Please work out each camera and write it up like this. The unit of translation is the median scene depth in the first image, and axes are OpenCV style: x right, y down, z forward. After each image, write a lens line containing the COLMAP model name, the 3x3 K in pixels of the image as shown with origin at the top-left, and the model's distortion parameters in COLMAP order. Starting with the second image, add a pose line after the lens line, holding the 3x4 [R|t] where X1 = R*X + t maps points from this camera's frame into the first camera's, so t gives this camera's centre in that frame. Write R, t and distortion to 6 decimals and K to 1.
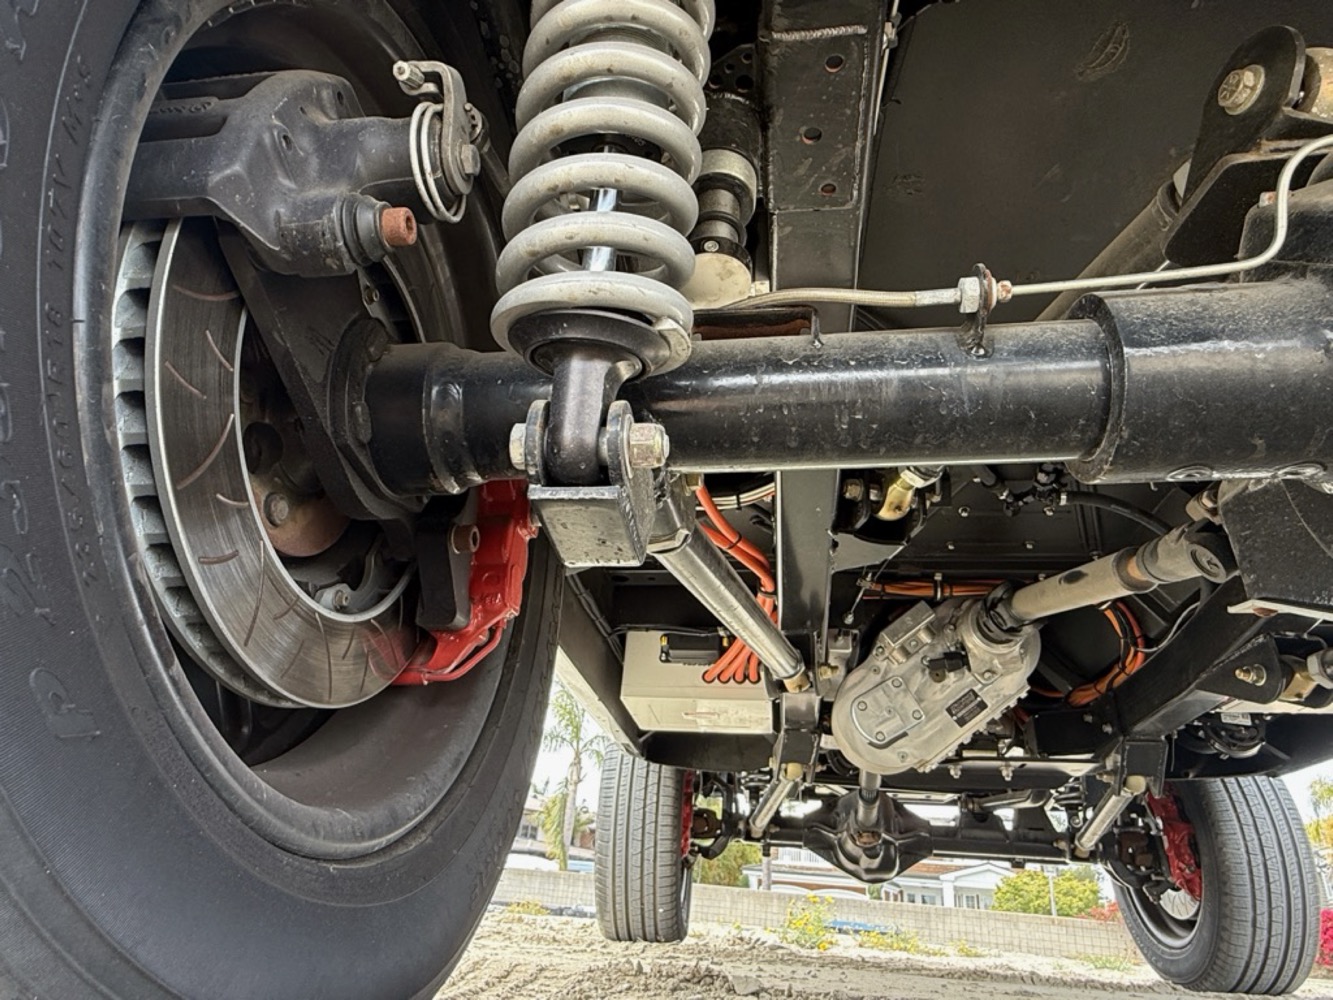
lens RADIAL K [[820.7, 0, 646.7], [0, 820.7, 500.8], [0, 0, 1]] dist [-0.002003, 0.001605]
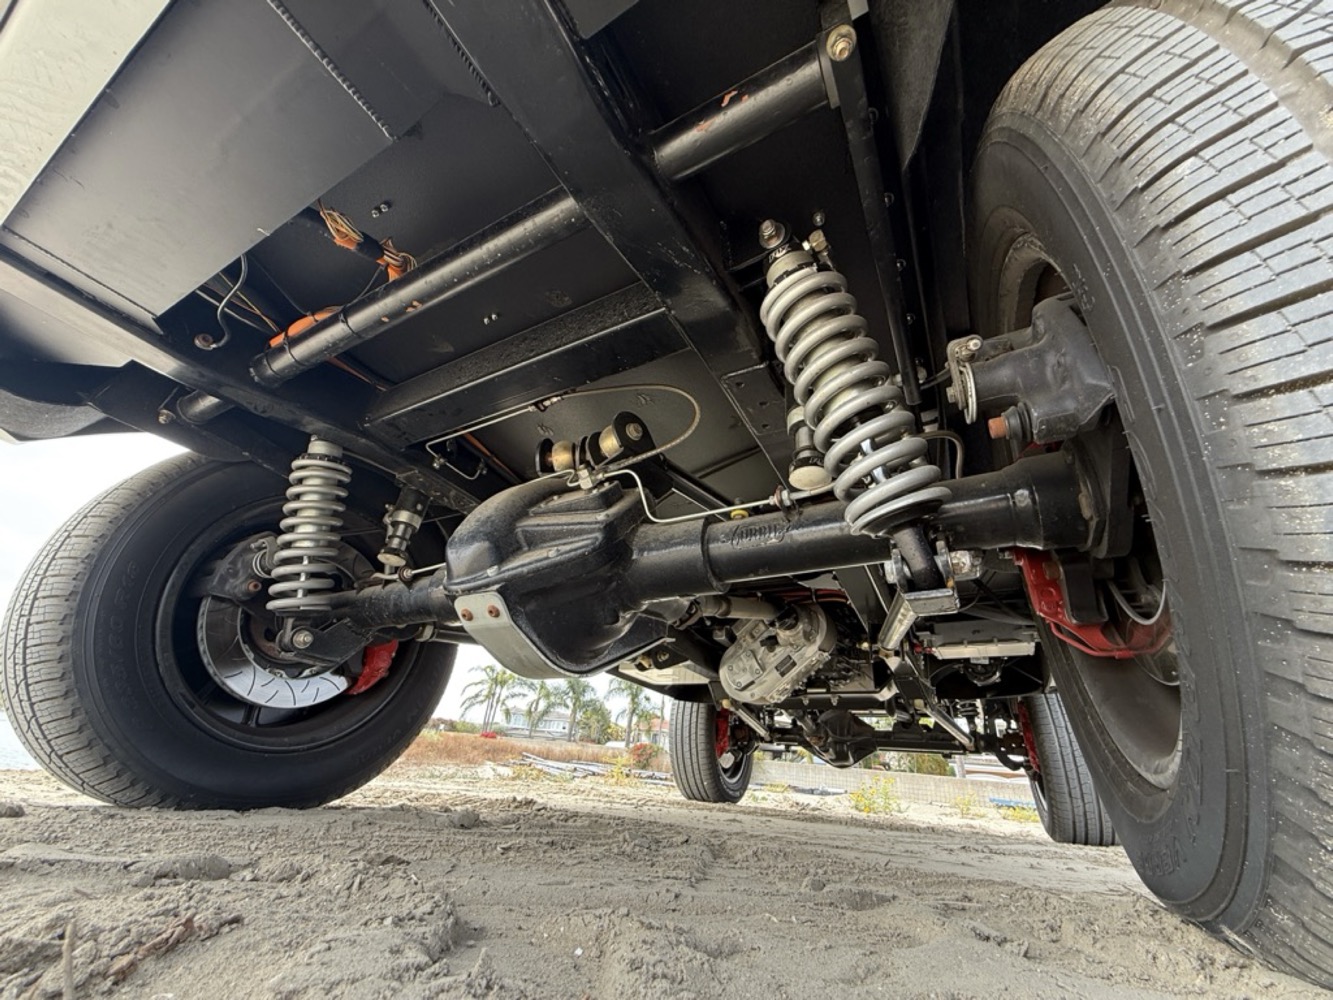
lens RADIAL K [[530.4, 0, 665.6], [0, 530.4, 500.1], [0, 0, 1]] dist [0.000121, 0.000453]
pose [[0.936697, -0.158738, -0.312090, 0.421661], [0.146597, 0.987242, -0.062150, -0.052629], [0.317974, 0.012465, 0.948018, -0.136162]]
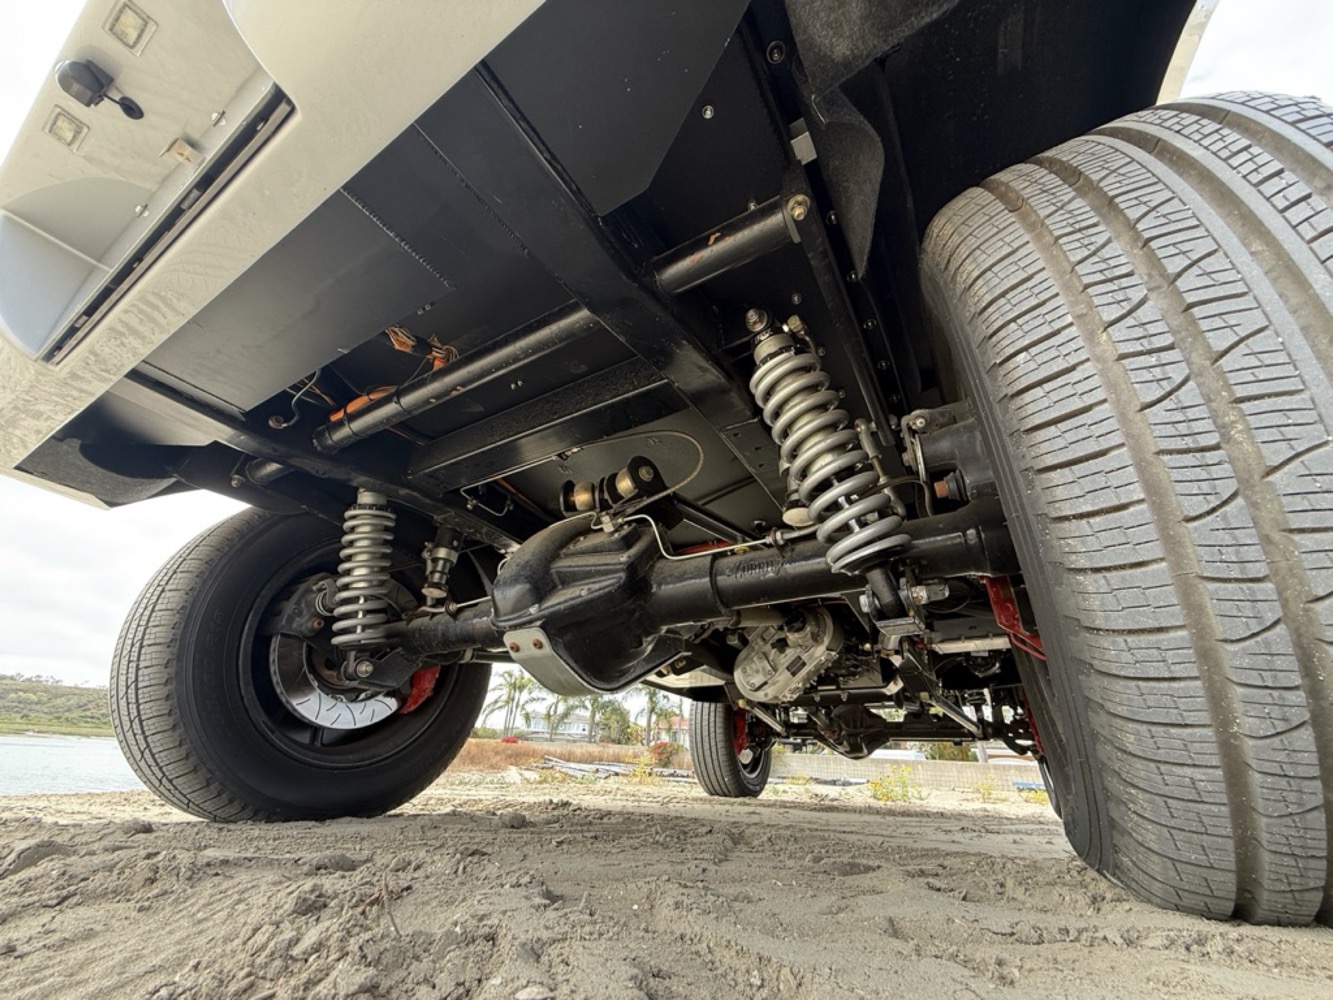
lens RADIAL K [[530.4, 0, 665.6], [0, 530.4, 500.1], [0, 0, 1]] dist [0.000121, 0.000453]
pose [[0.922900, -0.203535, -0.326848, 0.442064], [0.194280, 0.979042, -0.061093, -0.079482], [0.332432, -0.007117, 0.943100, -0.188302]]
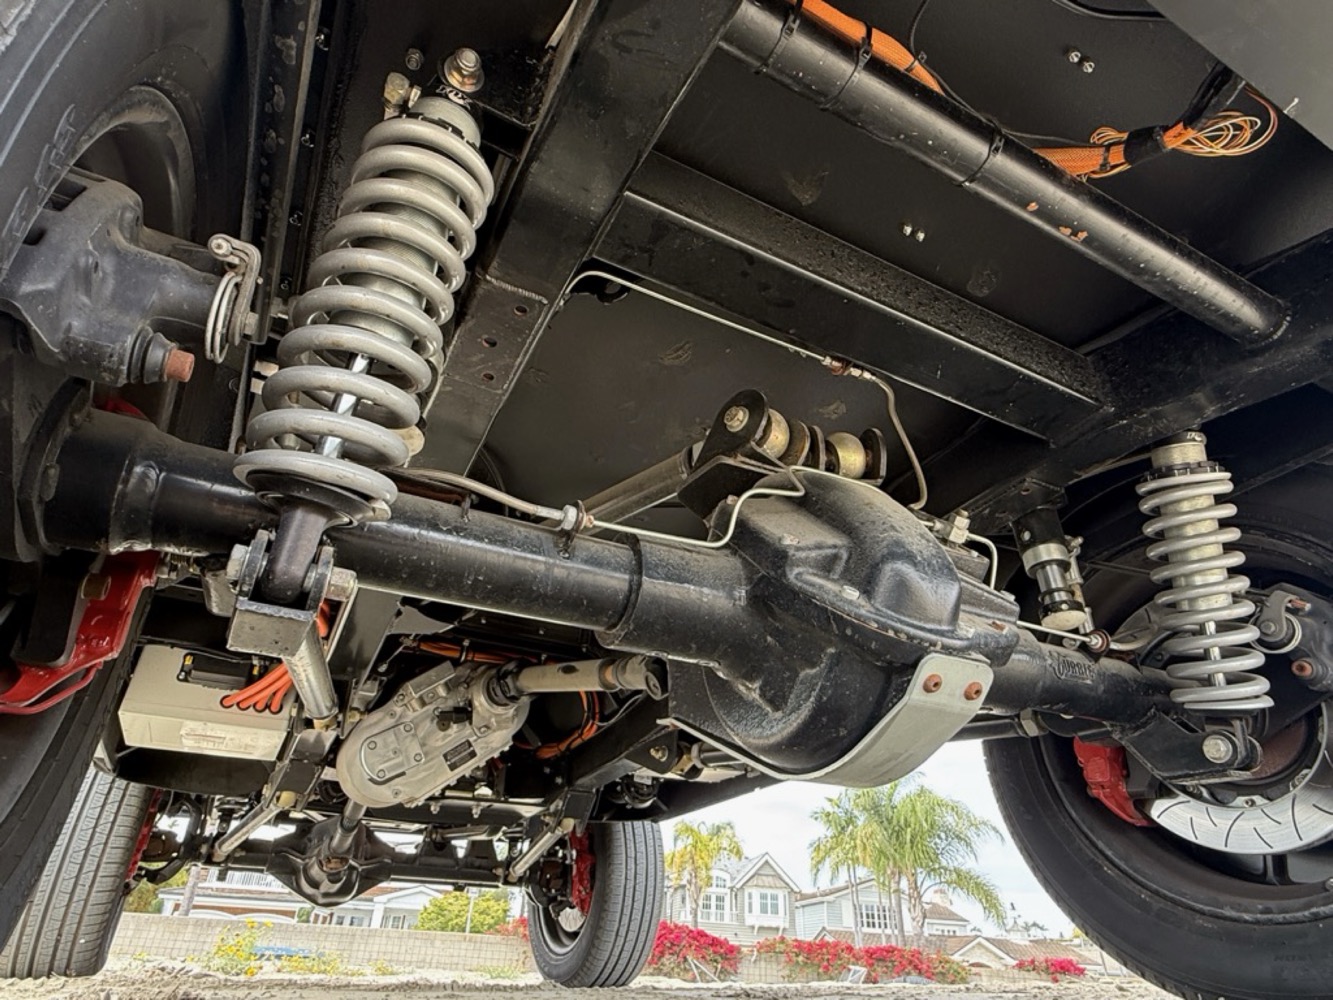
lens RADIAL K [[774.2, 0, 653.9], [0, 774.2, 505.9], [0, 0, 1]] dist [-0.000771, 0.001762]
pose [[0.809496, 0.256028, 0.528362, -0.050983], [-0.234942, 0.965976, -0.108131, -0.031037], [-0.538070, -0.036603, 0.842105, -0.062763]]
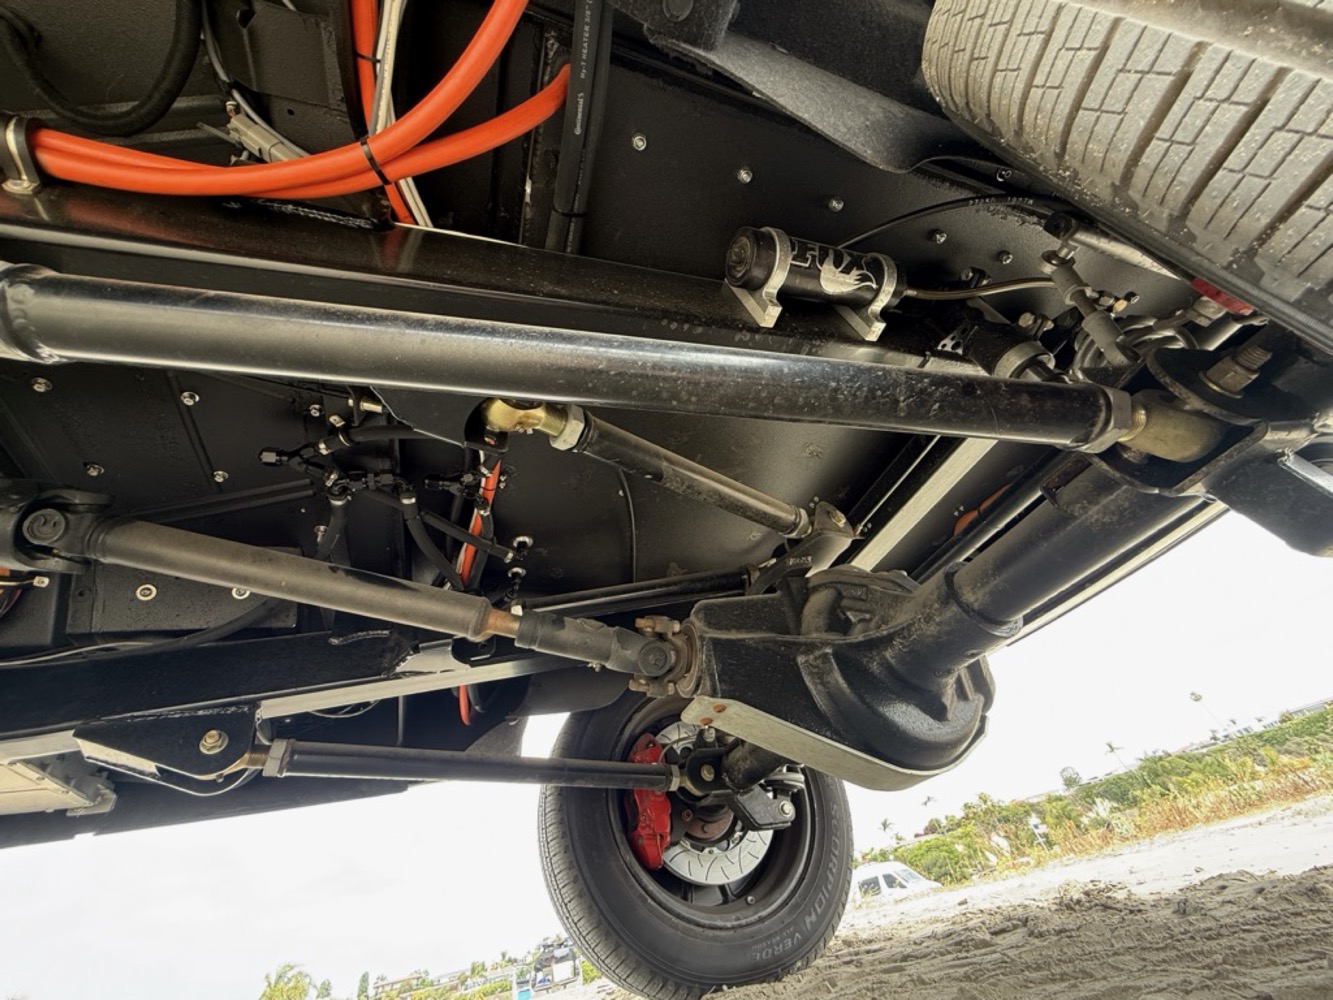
lens RADIAL K [[530.4, 0, 665.6], [0, 530.4, 500.1], [0, 0, 1]] dist [0.000121, 0.000453]
pose [[-0.450172, 0.602355, 0.659177, -0.035347], [-0.249107, 0.624183, -0.740501, 0.205463], [-0.857491, -0.497558, -0.130939, 0.438487]]
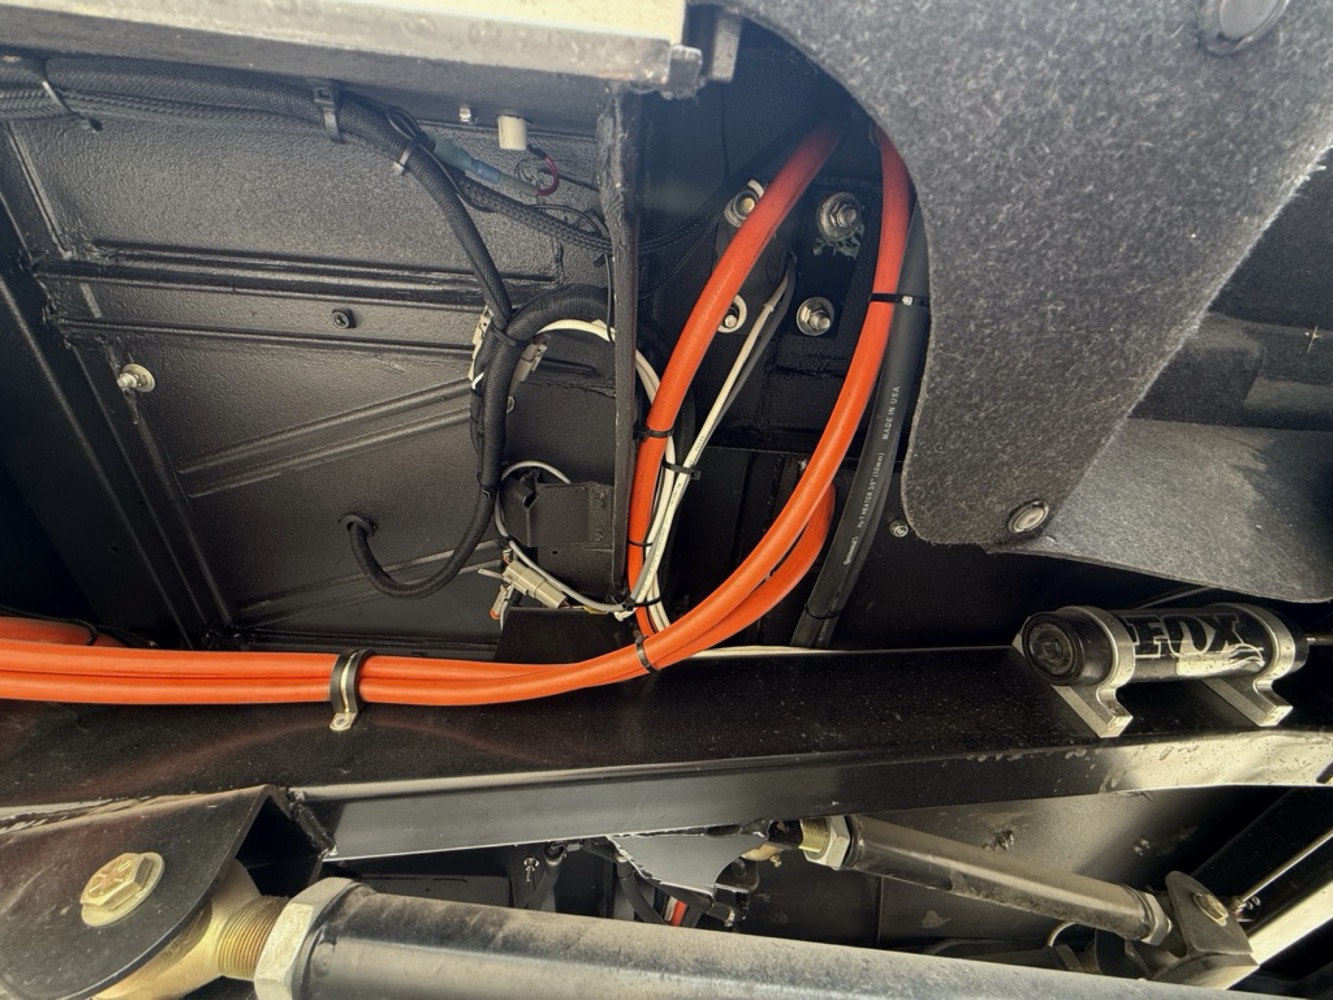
lens RADIAL K [[530.4, 0, 665.6], [0, 530.4, 500.1], [0, 0, 1]] dist [0.000121, 0.000453]
pose [[-0.230688, 0.807960, 0.542203, -0.072494], [-0.448840, 0.406047, -0.796033, 0.136377], [-0.863323, -0.426998, 0.268974, 0.526628]]
